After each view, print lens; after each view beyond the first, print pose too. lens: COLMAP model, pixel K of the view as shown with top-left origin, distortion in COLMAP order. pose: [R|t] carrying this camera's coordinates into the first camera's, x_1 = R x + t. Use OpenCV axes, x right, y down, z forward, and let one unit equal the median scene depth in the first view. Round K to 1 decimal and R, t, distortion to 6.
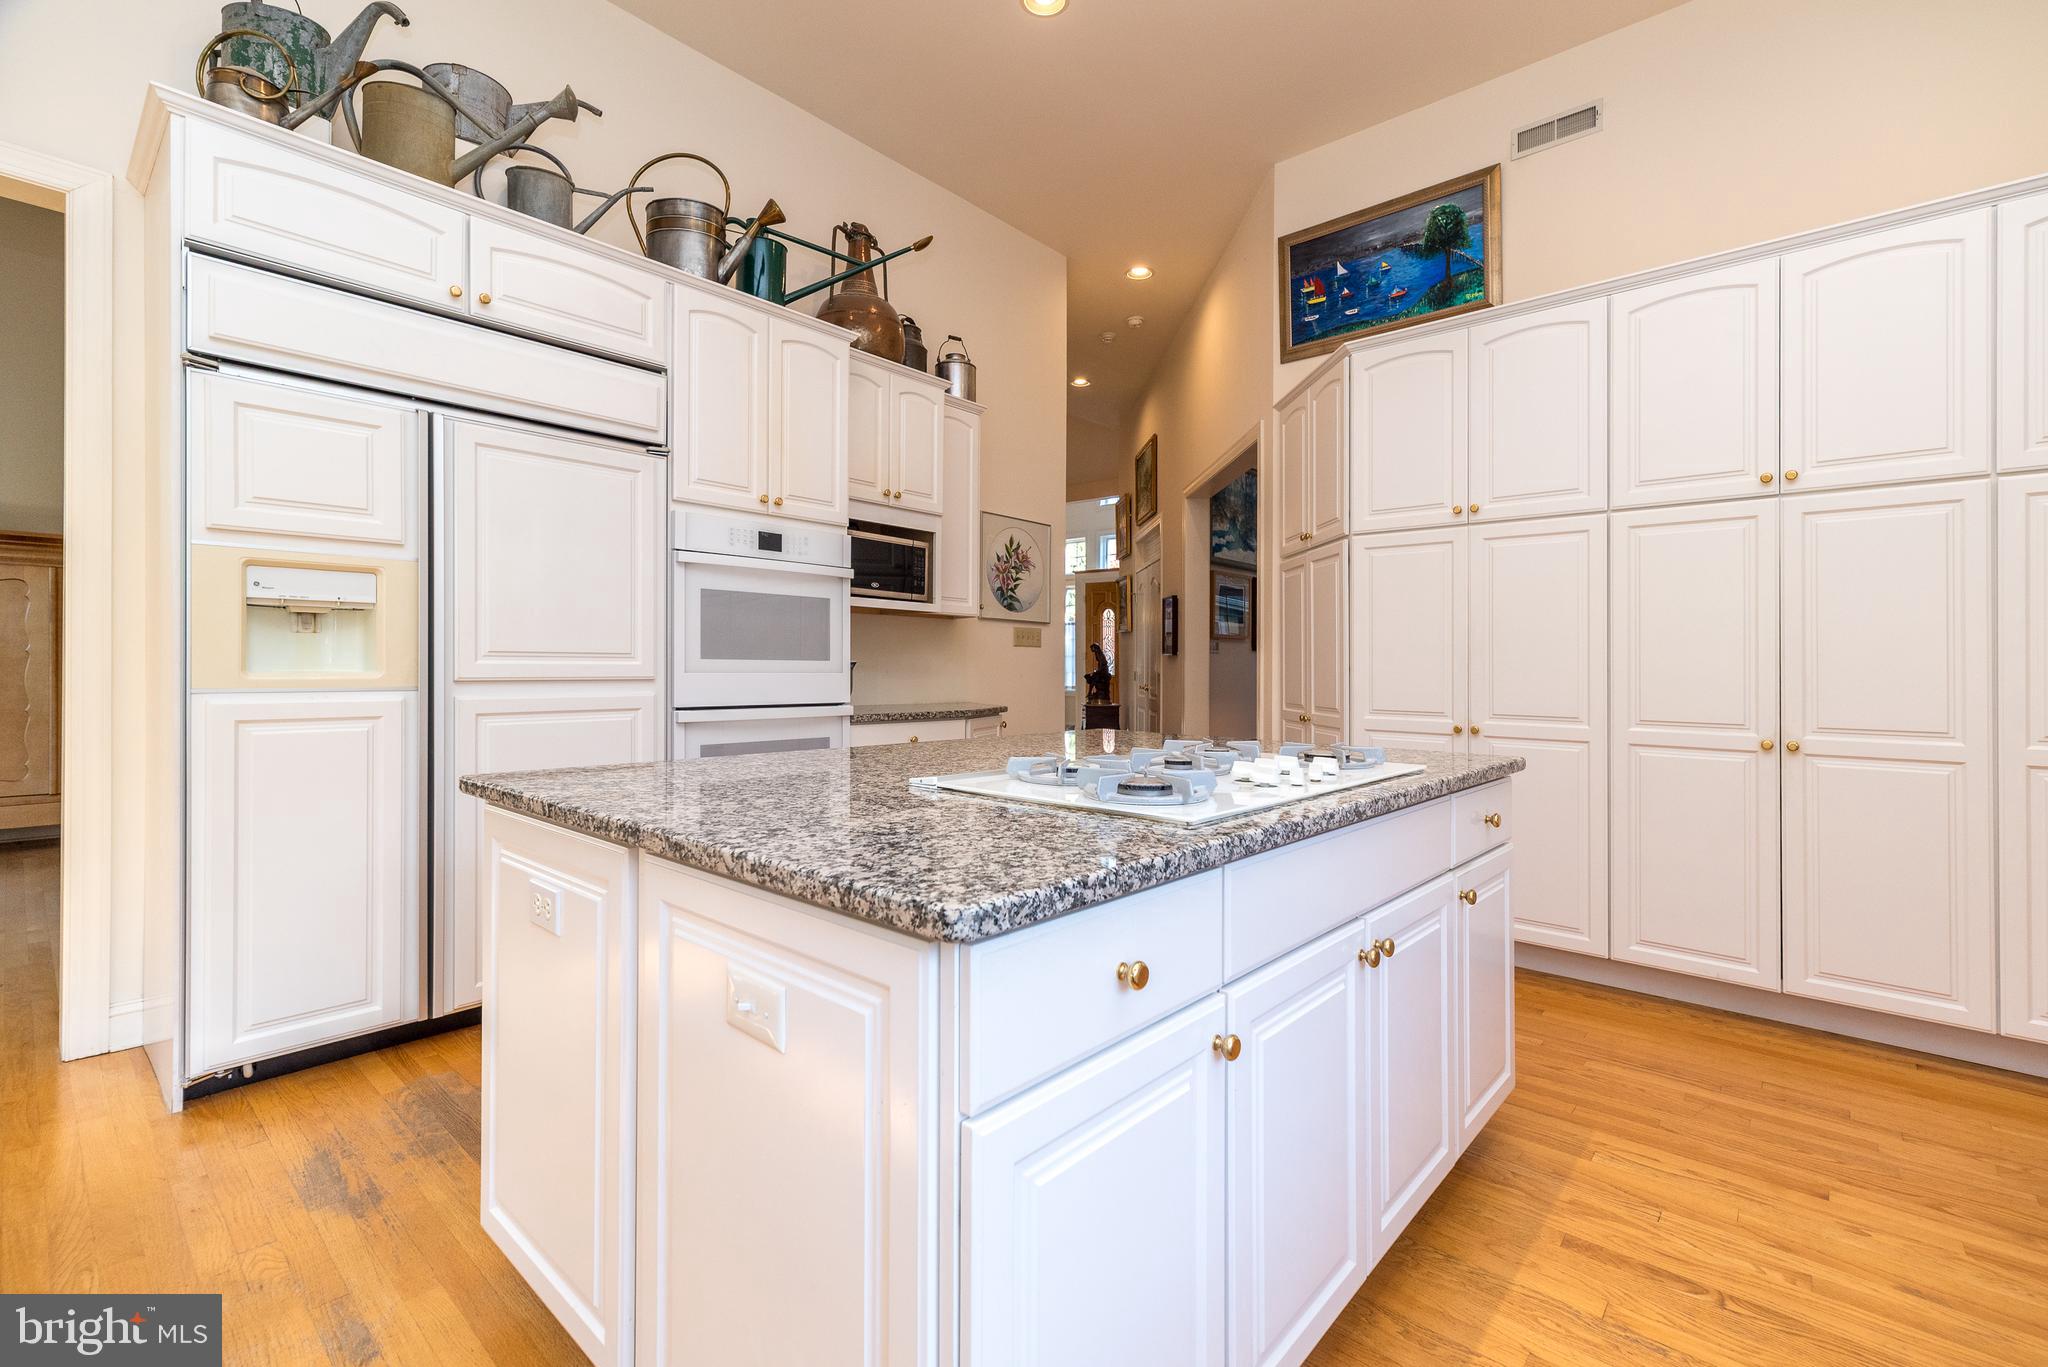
lens RADIAL K [[896.1, 0, 1026.3], [0, 896.1, 667.2], [0, 0, 1]] dist [0.004789, 0.000341]
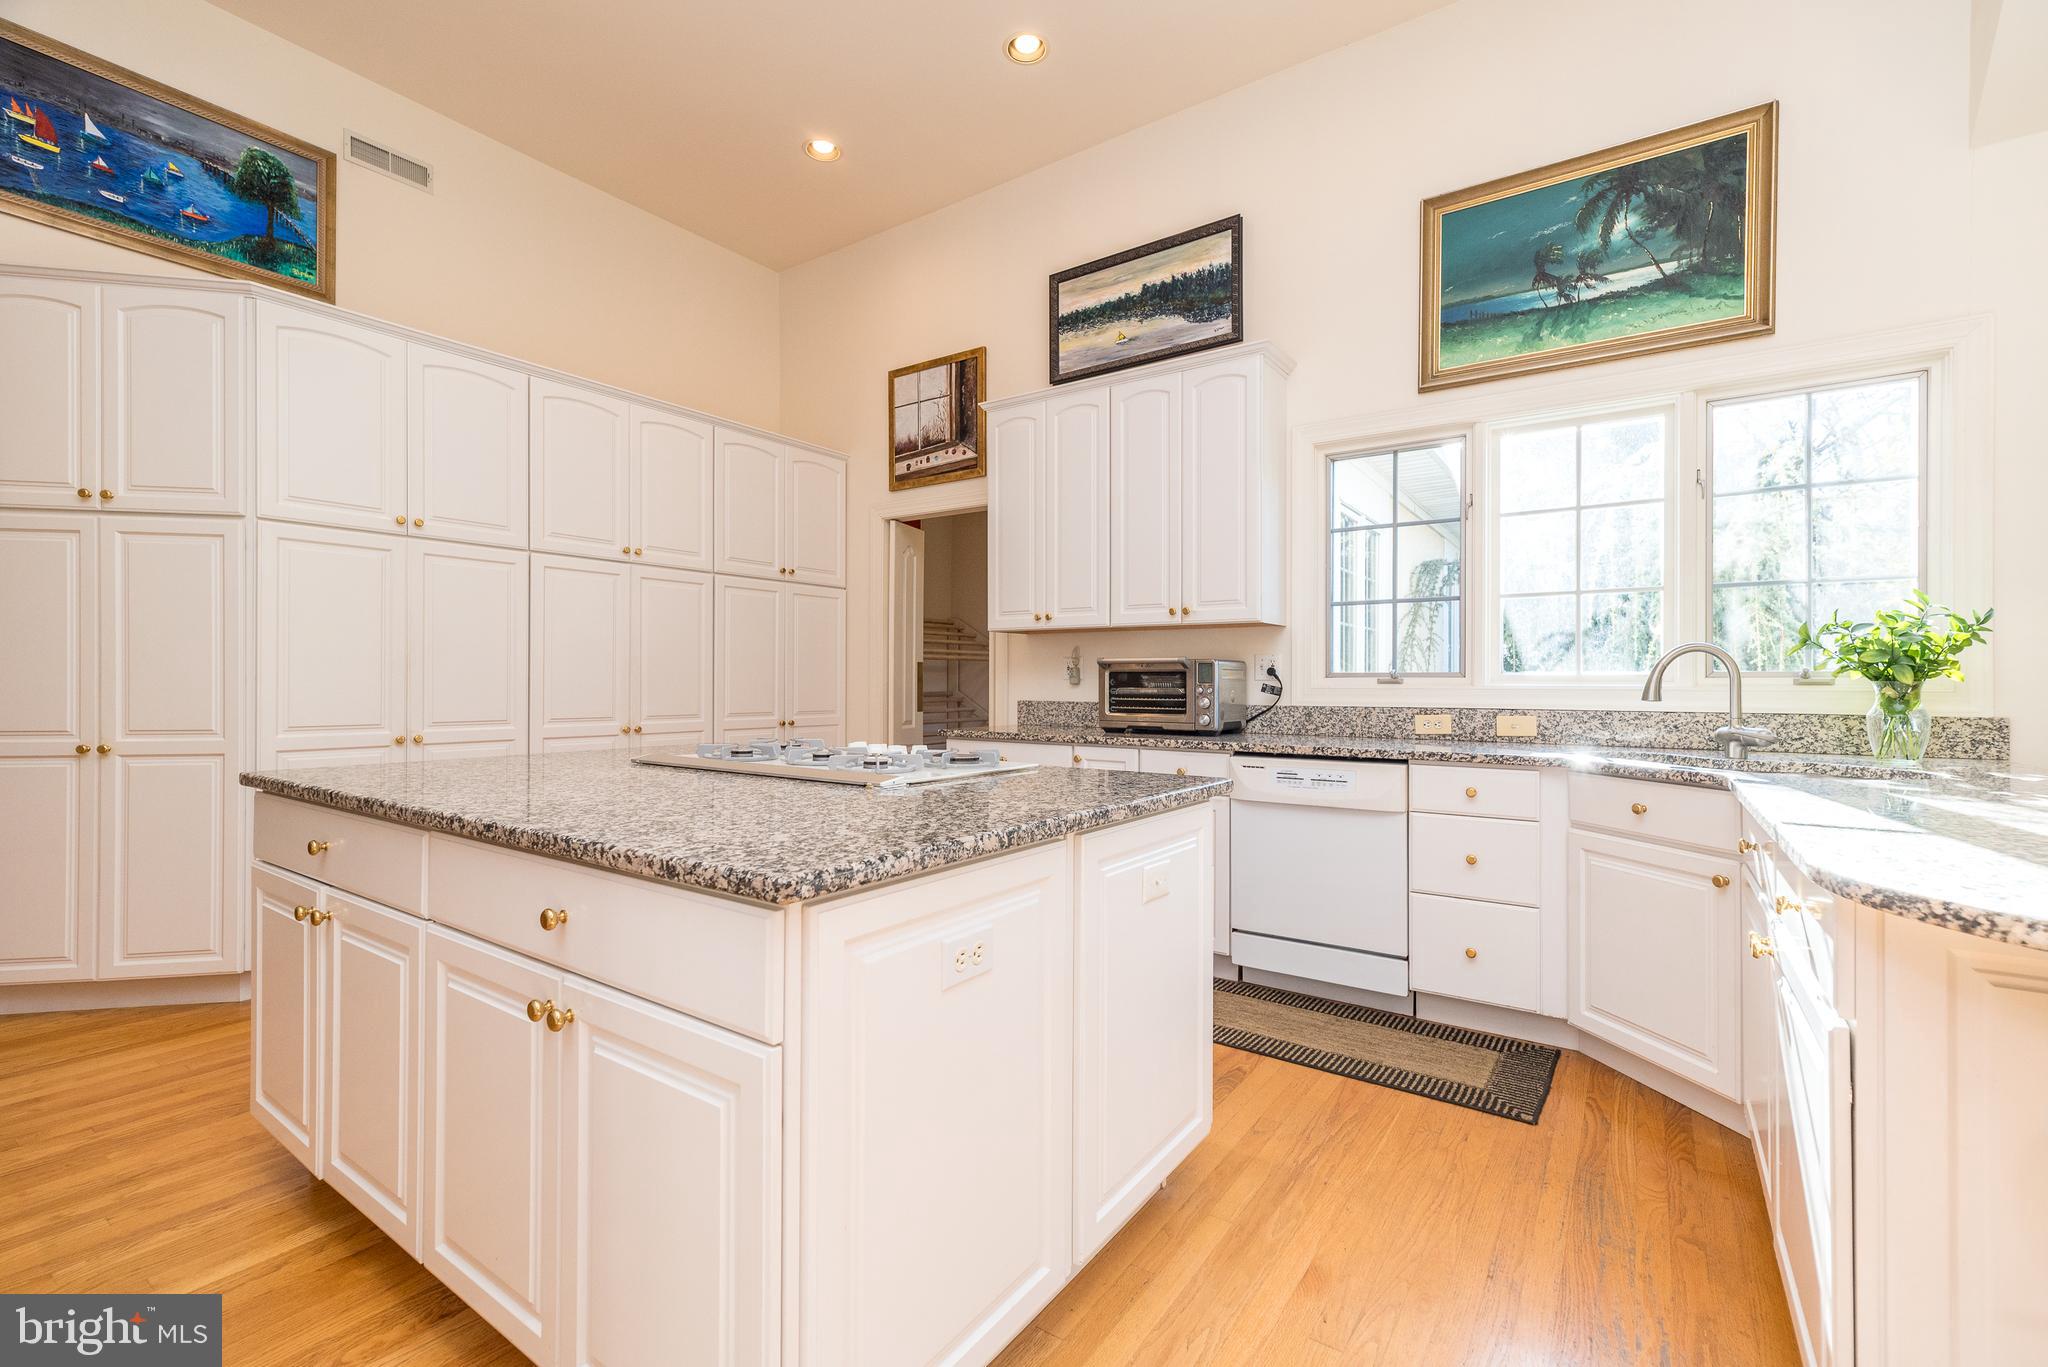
lens RADIAL K [[881.8, 0, 1016.0], [0, 881.8, 683.1], [0, 0, 1]] dist [0.002684, -0.000098]
pose [[-0.111255, -0.010952, 0.993731, -0.531950], [-0.008682, 0.999912, 0.010048, -0.009507], [-0.993754, -0.007509, -0.111341, 0.397130]]
